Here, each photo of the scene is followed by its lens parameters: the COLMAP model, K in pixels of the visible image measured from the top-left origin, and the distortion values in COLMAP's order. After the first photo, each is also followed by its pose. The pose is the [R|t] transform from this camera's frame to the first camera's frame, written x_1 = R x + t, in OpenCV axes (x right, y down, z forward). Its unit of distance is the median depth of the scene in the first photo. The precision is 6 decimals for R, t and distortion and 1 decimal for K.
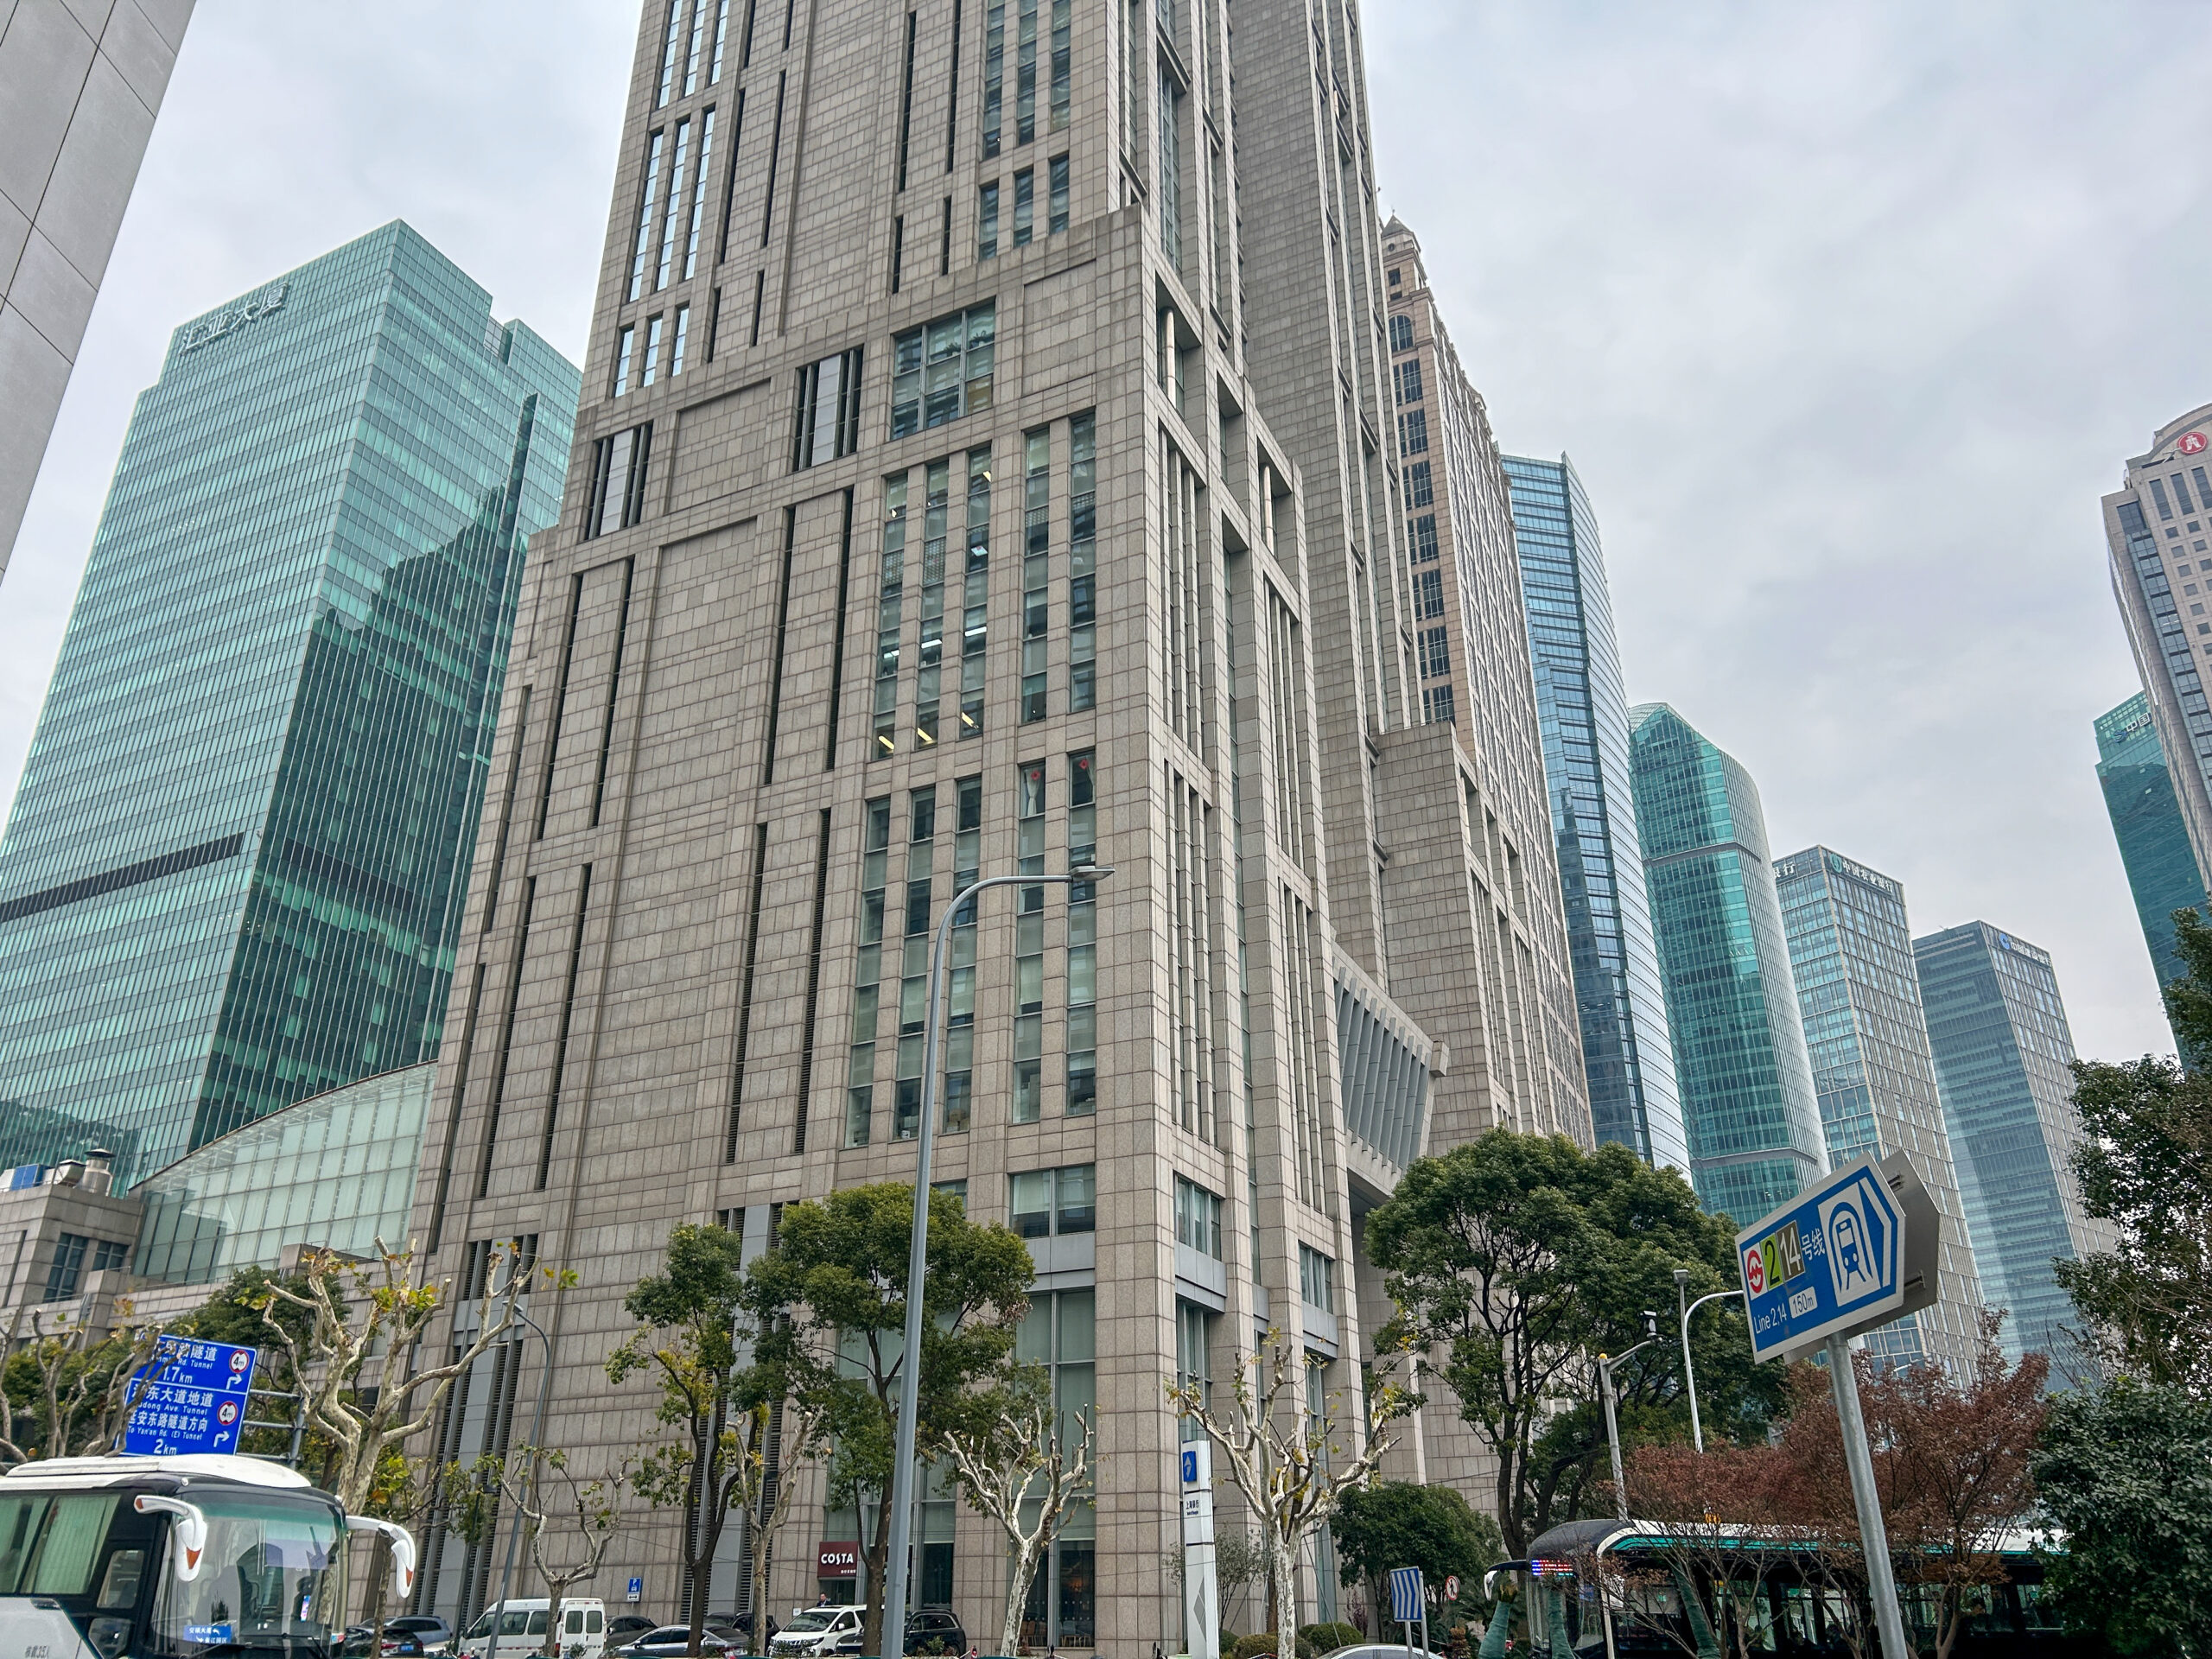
lens RADIAL K [[1638.1, 0, 1105.1], [0, 1638.1, 836.1], [0, 0, 1]] dist [0.073042, -0.105749]
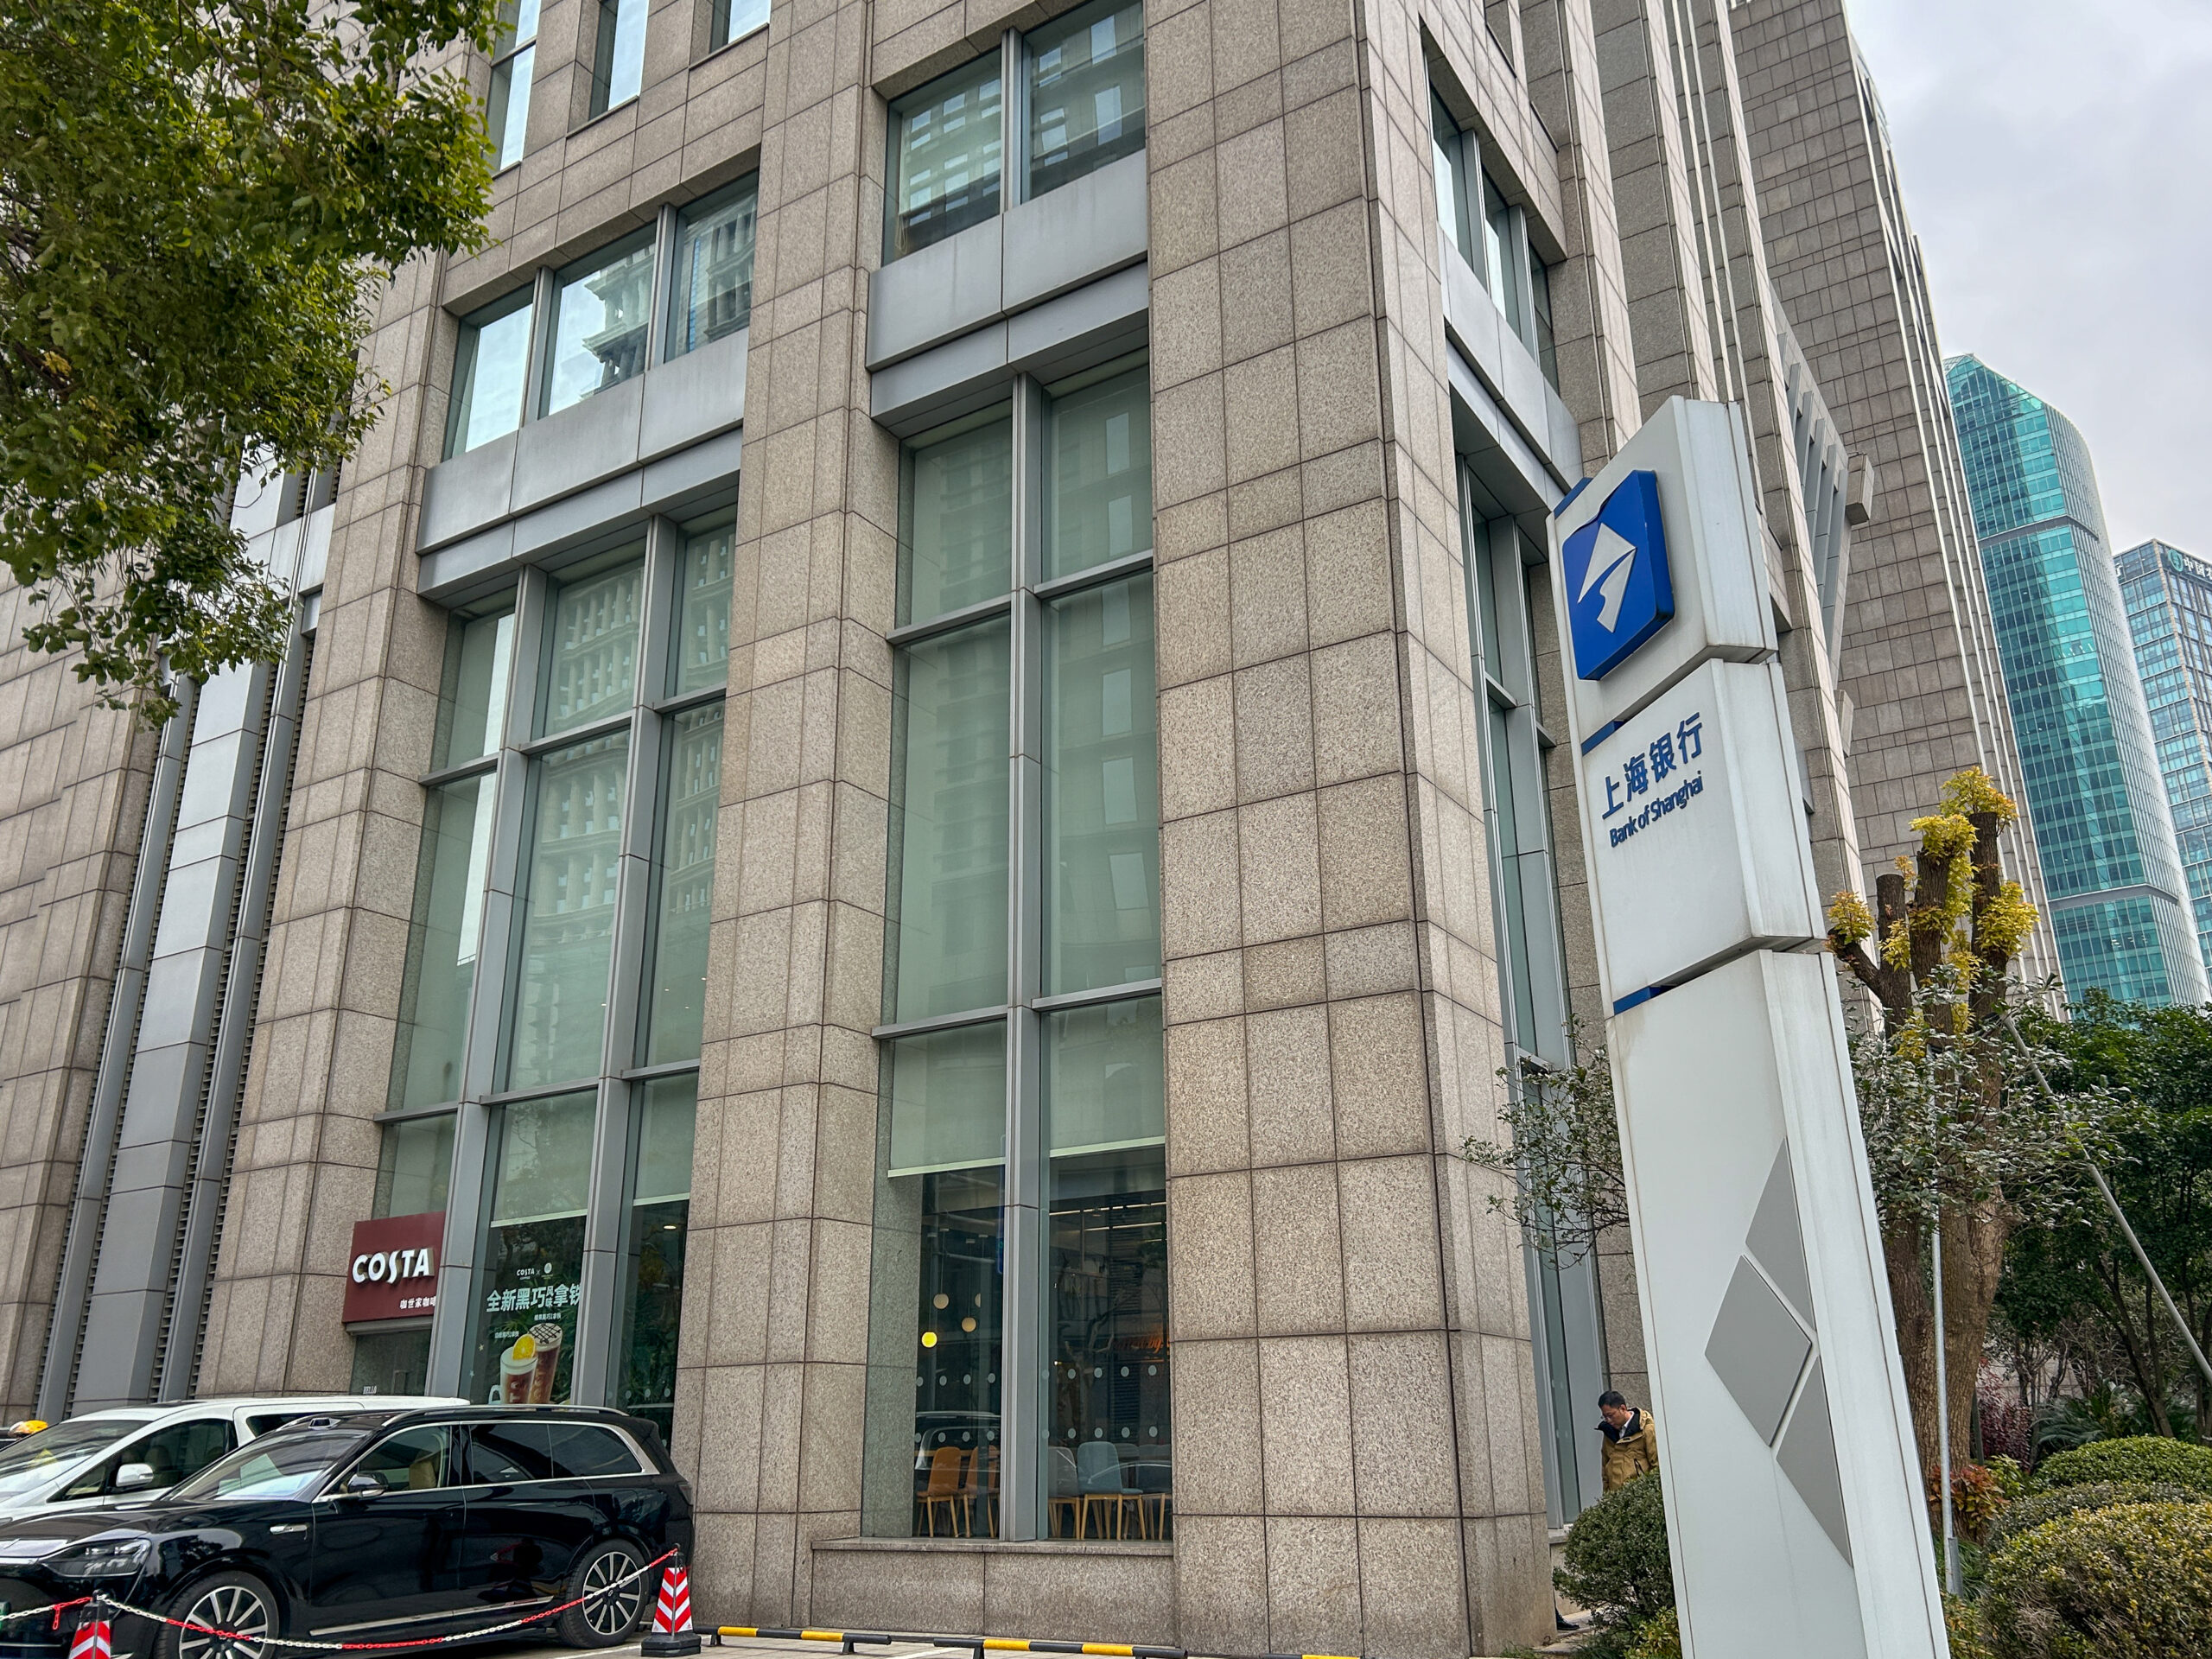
lens RADIAL K [[1713.9, 0, 1107.0], [0, 1713.9, 824.9], [0, 0, 1]] dist [0.072976, -0.083644]
pose [[0.993190, -0.045895, -0.107089, 0.010457], [0.055945, 0.994111, 0.092808, 0.245704], [0.102199, -0.098167, 0.989908, 0.516529]]
